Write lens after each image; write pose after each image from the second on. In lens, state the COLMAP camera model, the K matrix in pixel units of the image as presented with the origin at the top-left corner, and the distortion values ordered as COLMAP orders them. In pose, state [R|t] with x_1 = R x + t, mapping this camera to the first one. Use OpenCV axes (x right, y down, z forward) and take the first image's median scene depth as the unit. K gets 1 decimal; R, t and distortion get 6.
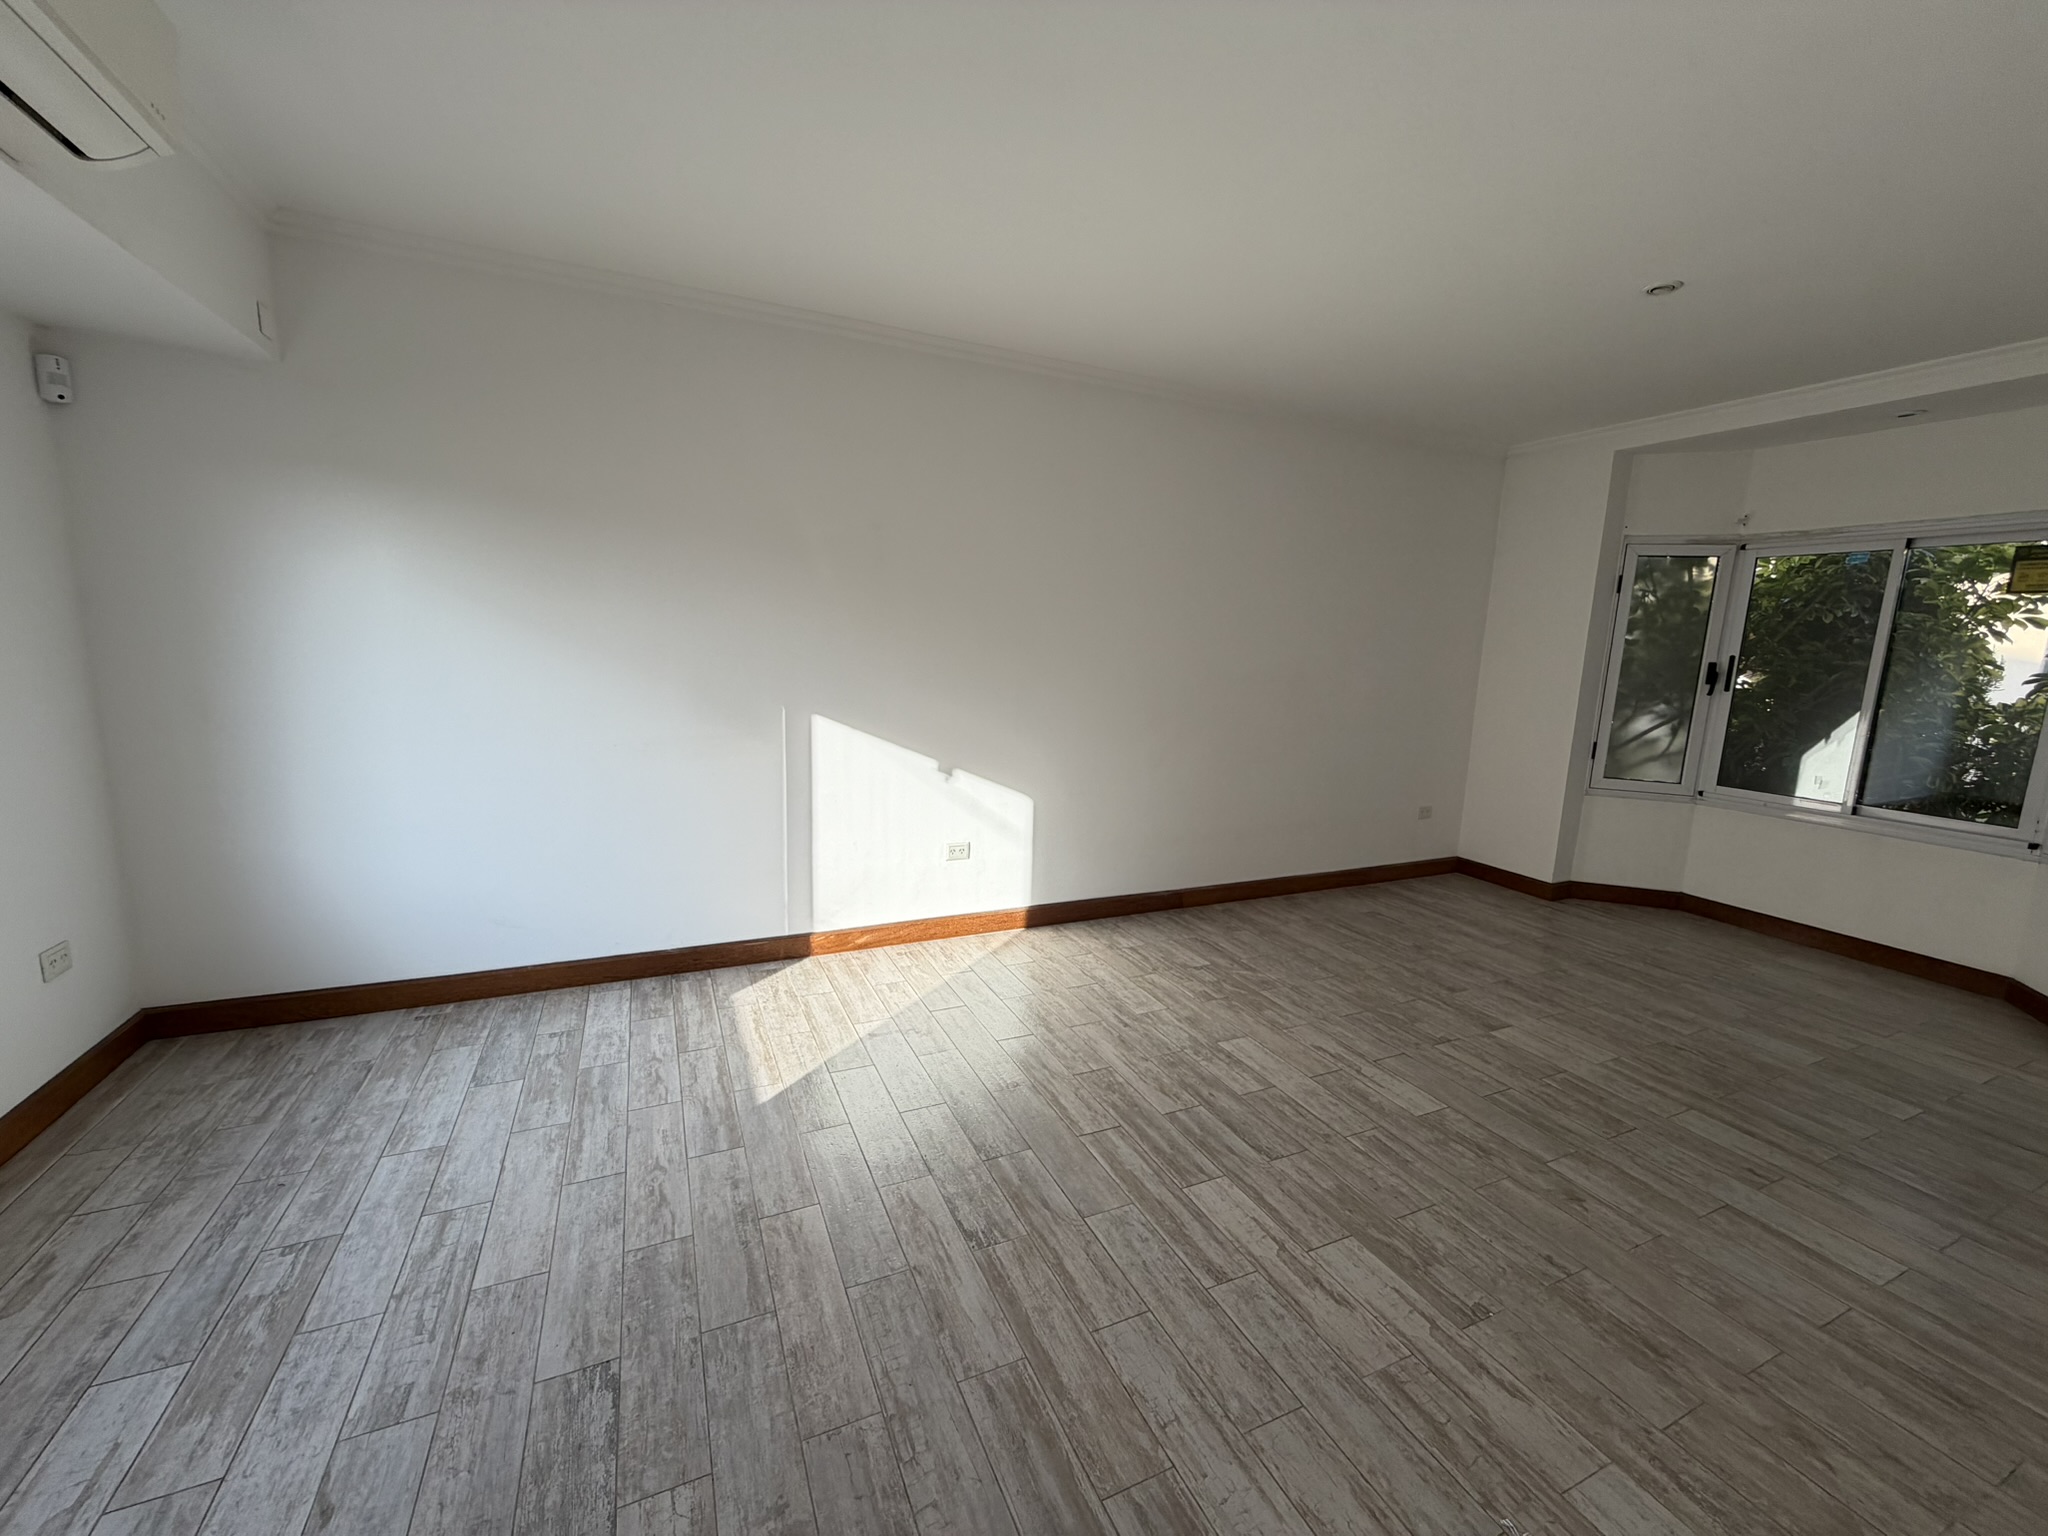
lens RADIAL K [[811.5, 0, 1025.8], [0, 811.5, 762.2], [0, 0, 1]] dist [0.000168, 0.000300]
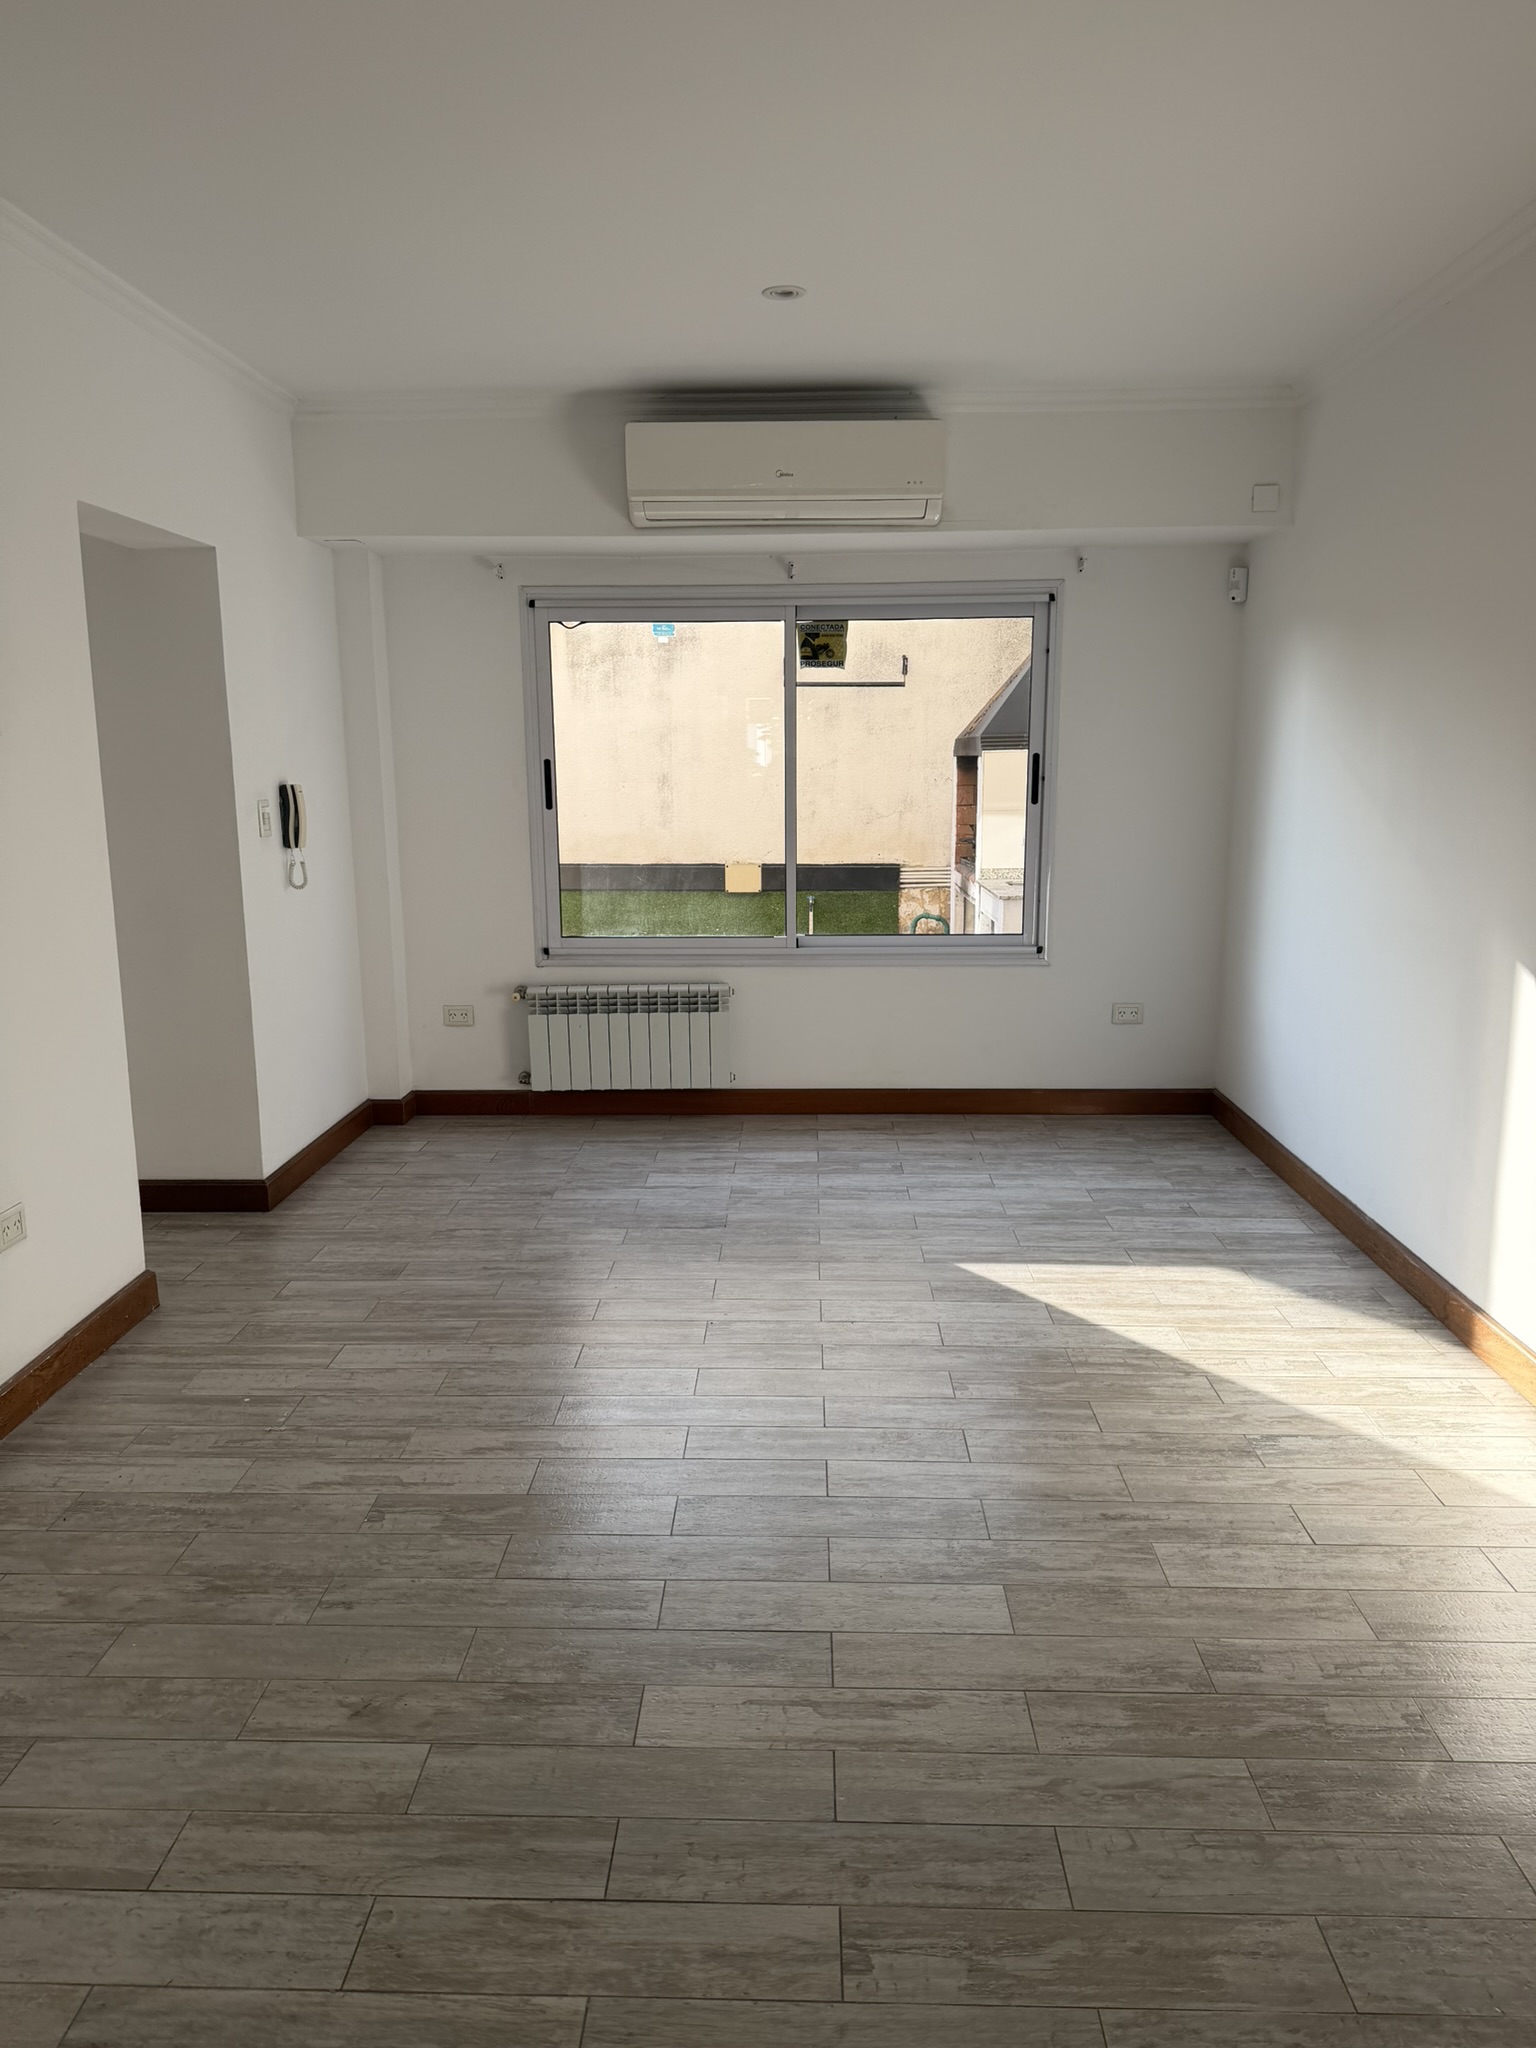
lens RADIAL K [[1428.1, 0, 772.0], [0, 1428.1, 1024.3], [0, 0, 1]] dist [0.056613, -0.065142]
pose [[-0.439688, 0.137413, -0.887577, 1.157721], [-0.145001, 0.964403, 0.221138, -0.177649], [0.886369, 0.225931, -0.404111, 1.295424]]
